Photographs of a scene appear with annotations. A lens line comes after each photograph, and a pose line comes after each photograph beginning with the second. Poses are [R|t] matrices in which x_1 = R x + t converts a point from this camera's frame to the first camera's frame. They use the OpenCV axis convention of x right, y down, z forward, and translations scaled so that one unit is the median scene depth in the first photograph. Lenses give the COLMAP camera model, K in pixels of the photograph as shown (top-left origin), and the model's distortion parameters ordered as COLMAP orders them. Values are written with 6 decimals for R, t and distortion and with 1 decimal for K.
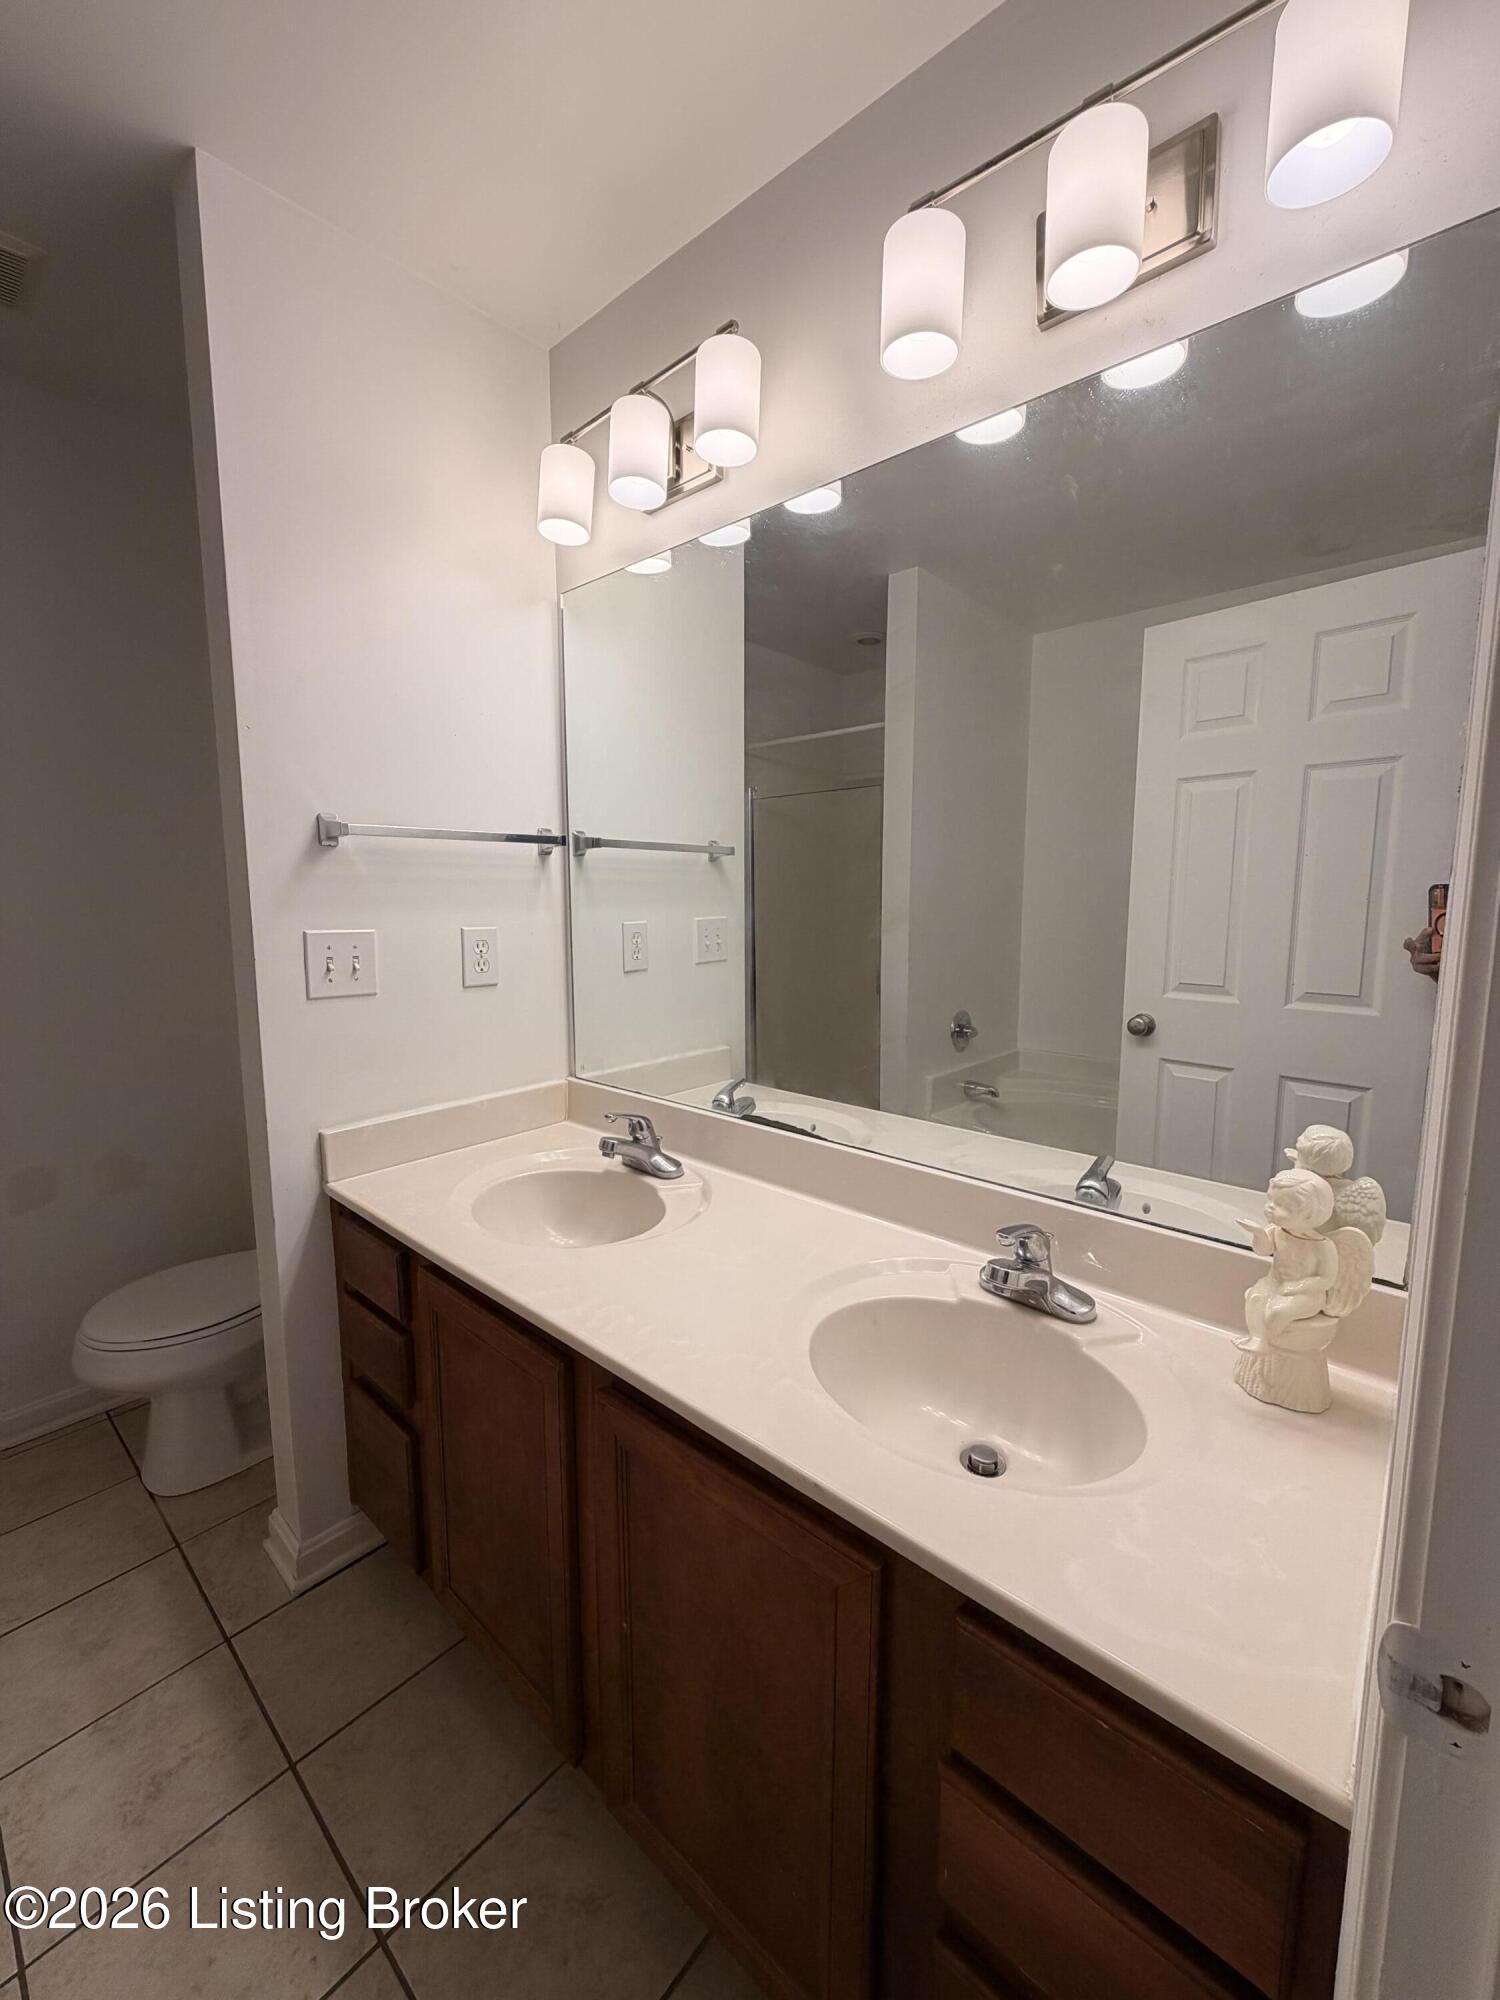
lens RADIAL K [[795.8, 0, 747.9], [0, 795.8, 1011.5], [0, 0, 1]] dist [-0.005113, 0.001377]
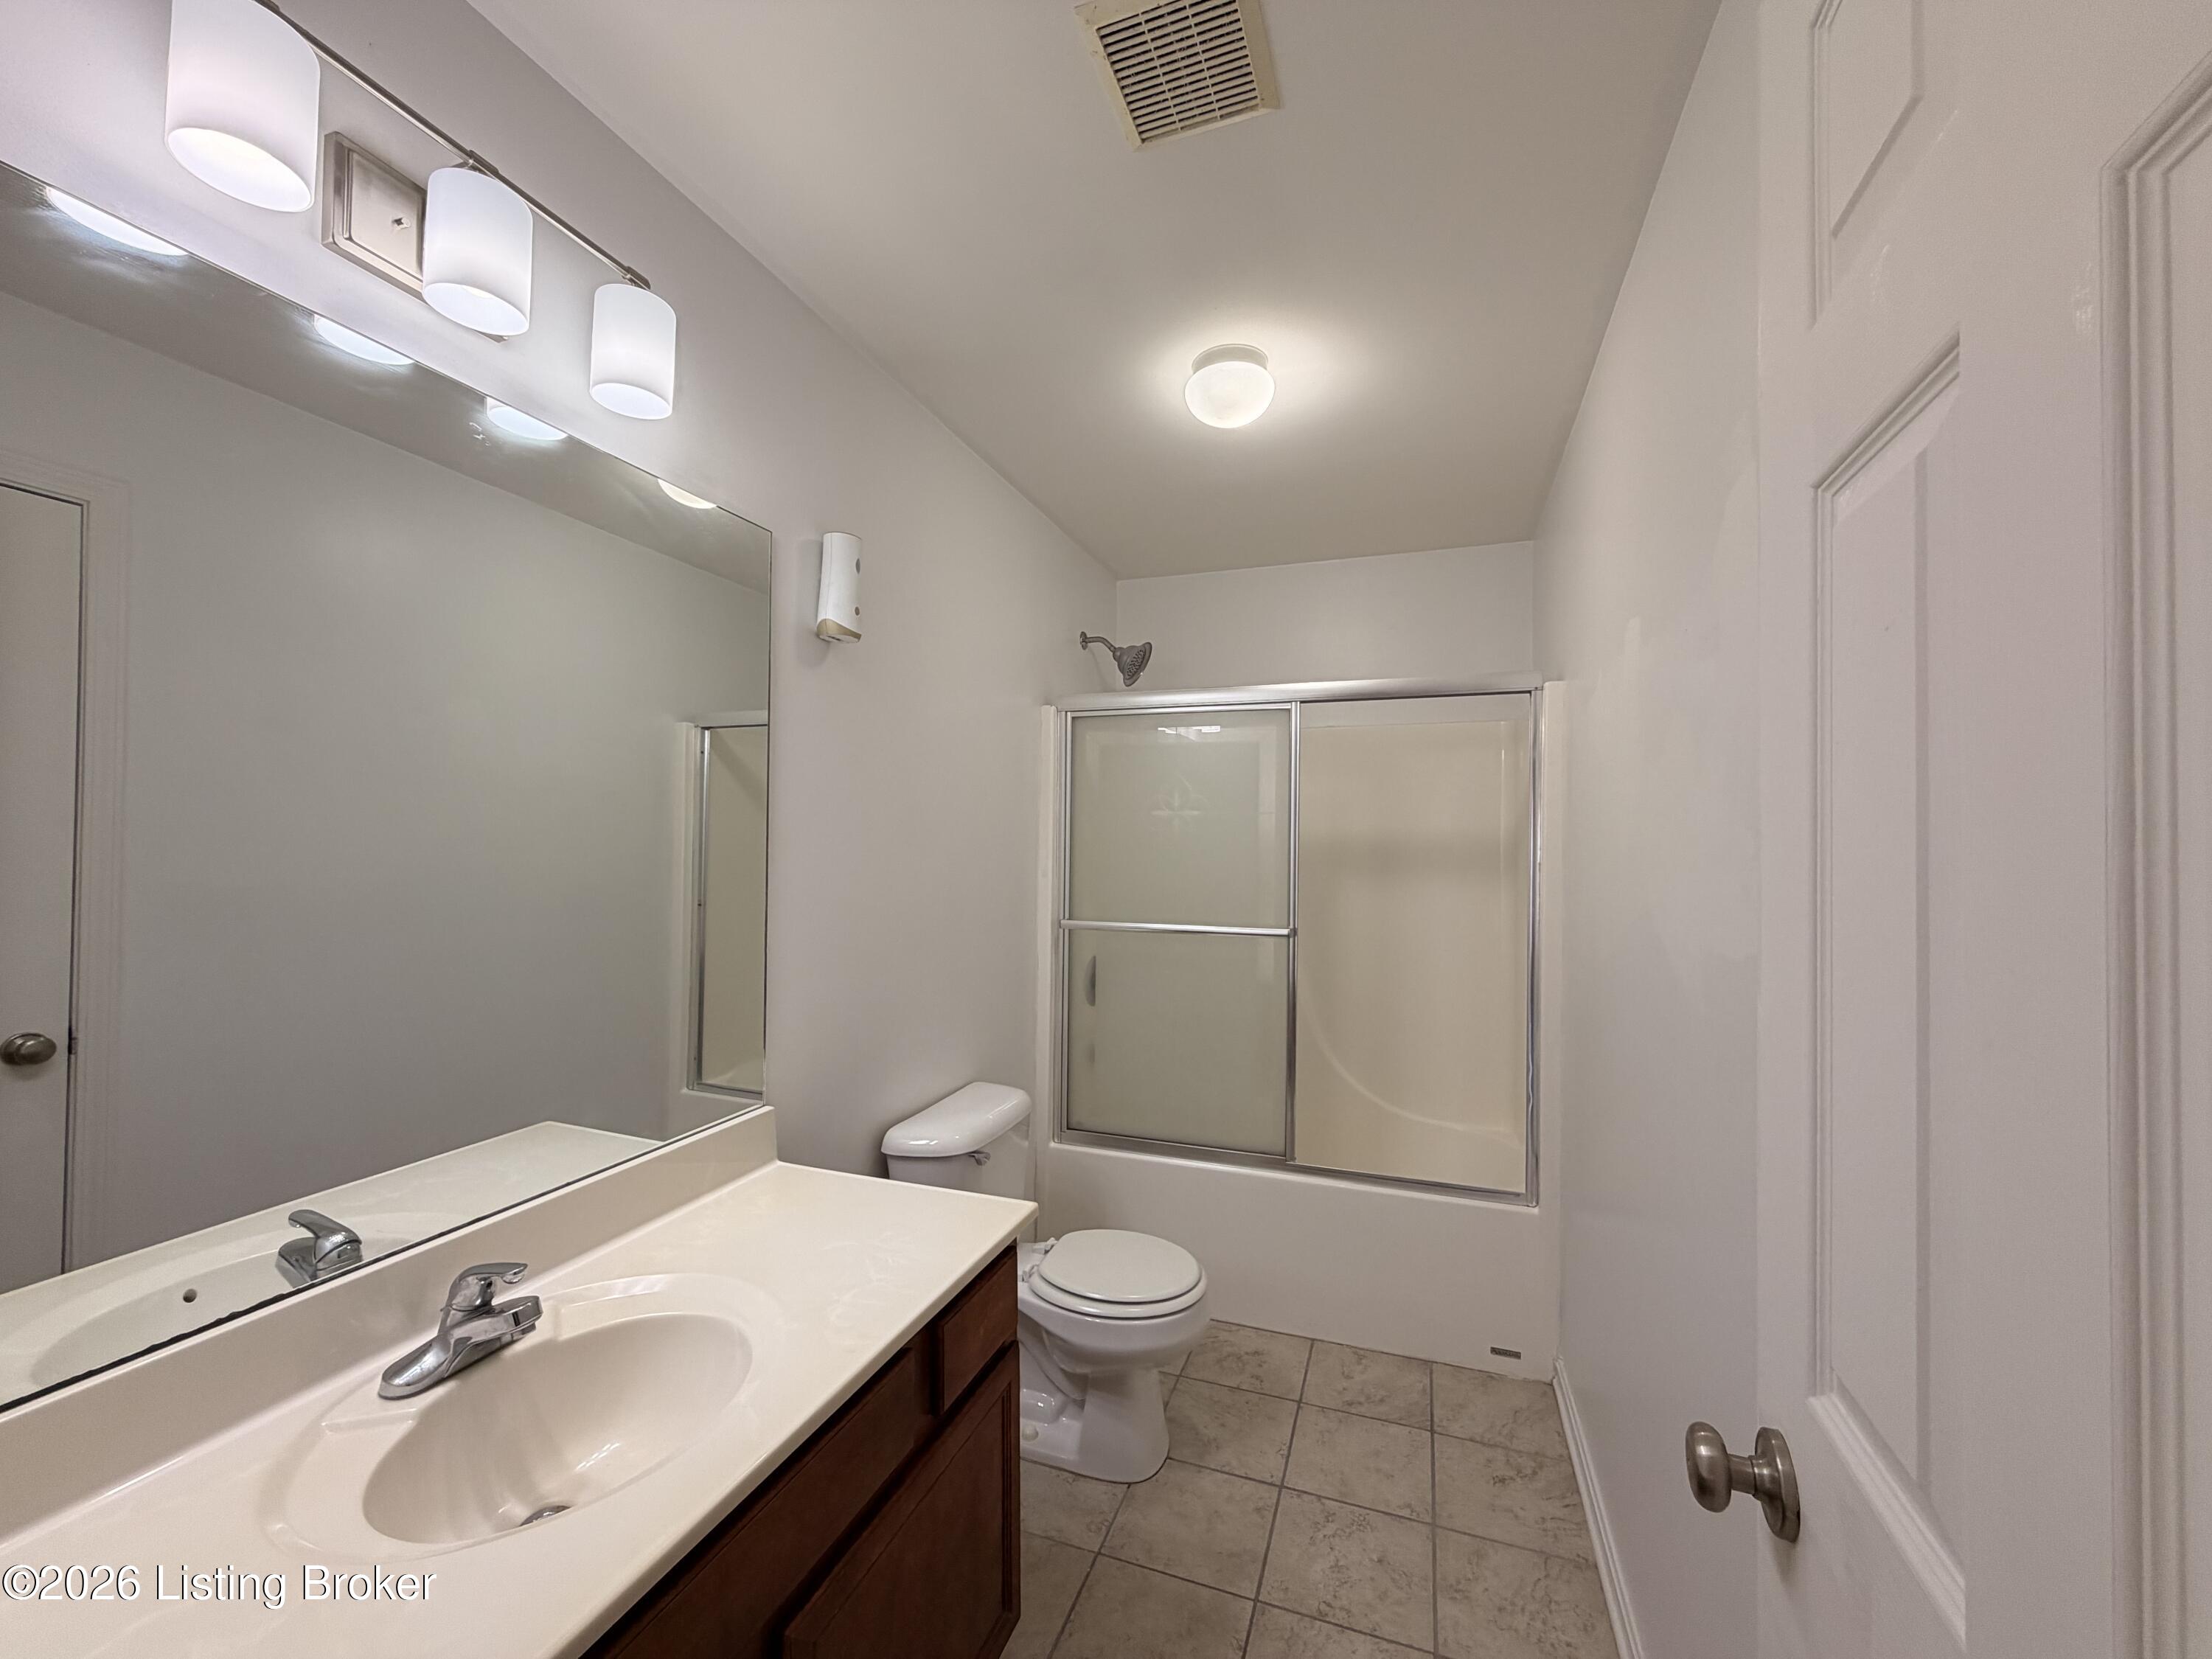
lens RADIAL K [[880.1, 0, 1101.2], [0, 880.1, 838.1], [0, 0, 1]] dist [-0.005113, 0.001377]
pose [[-0.363865, 0.019305, 0.931252, -0.845079], [0.158605, 0.986469, 0.041522, -0.125642], [-0.917849, 0.162810, -0.362003, 0.686054]]
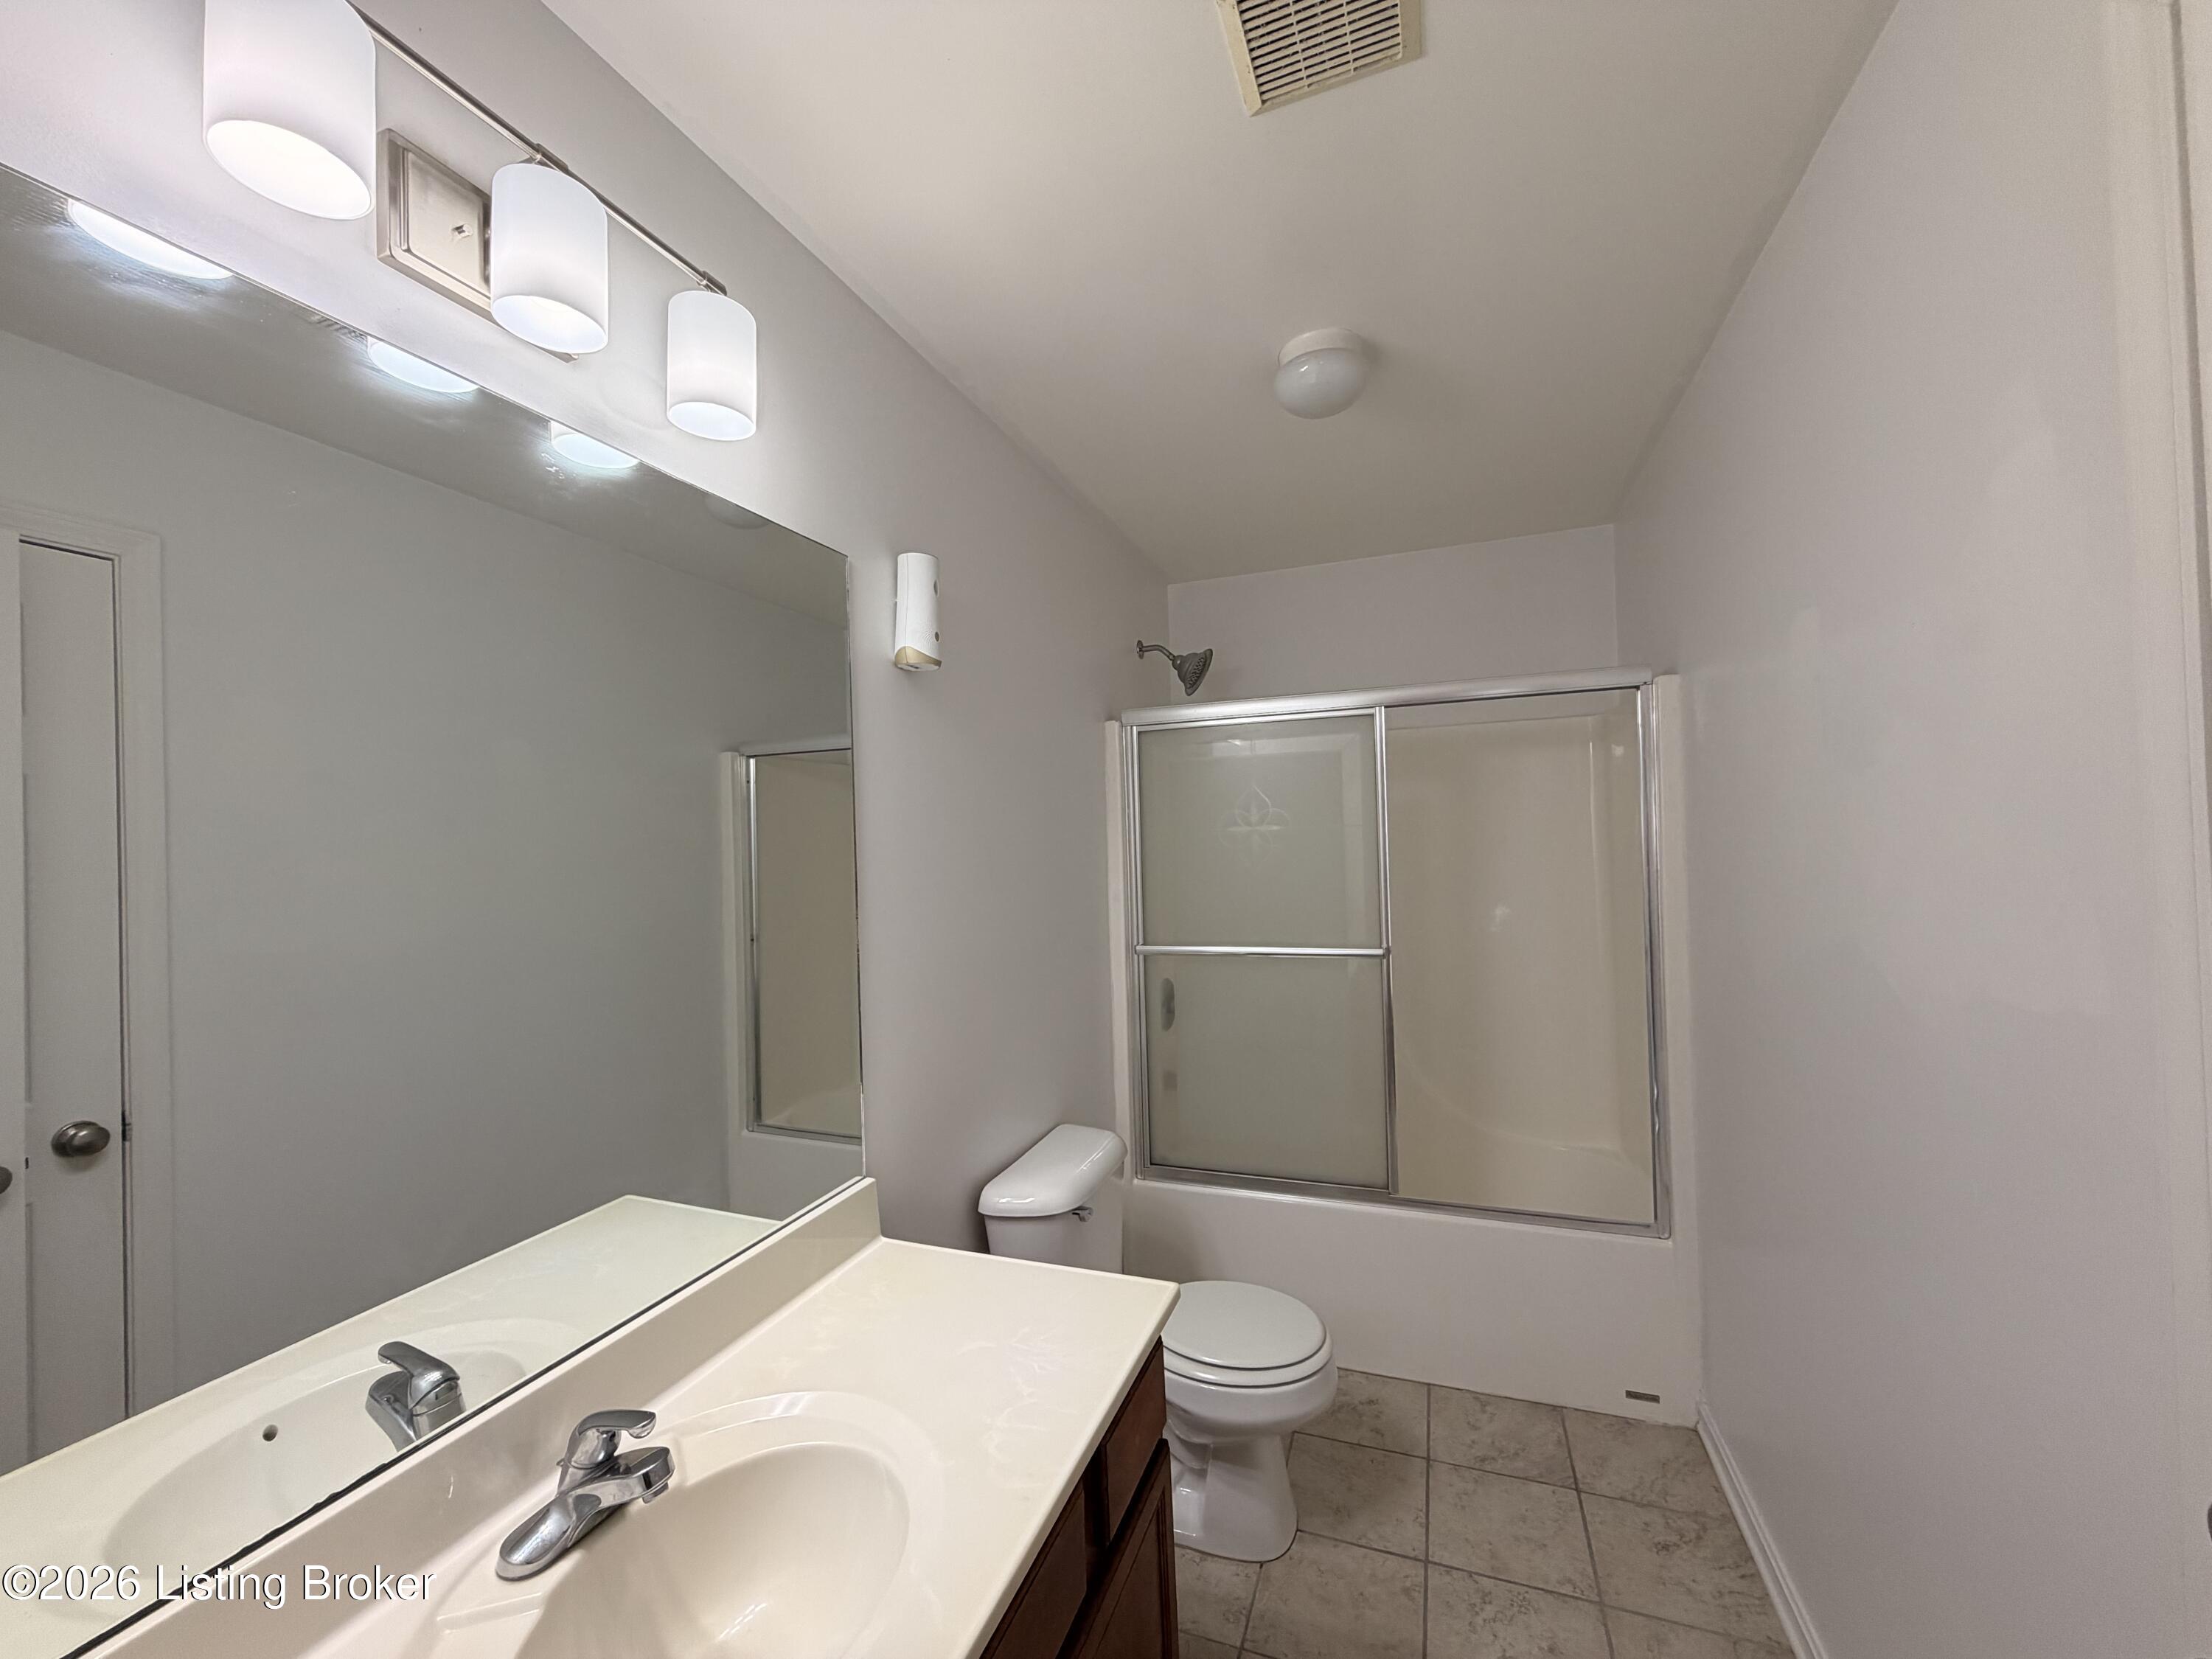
lens RADIAL K [[880.1, 0, 1100.9], [0, 880.1, 838.4], [0, 0, 1]] dist [-0.005113, 0.001377]
pose [[-0.346056, 0.032416, 0.937654, -0.658612], [0.198327, 0.979346, 0.039338, -0.215780], [-0.917012, 0.199575, -0.345337, 0.783554]]
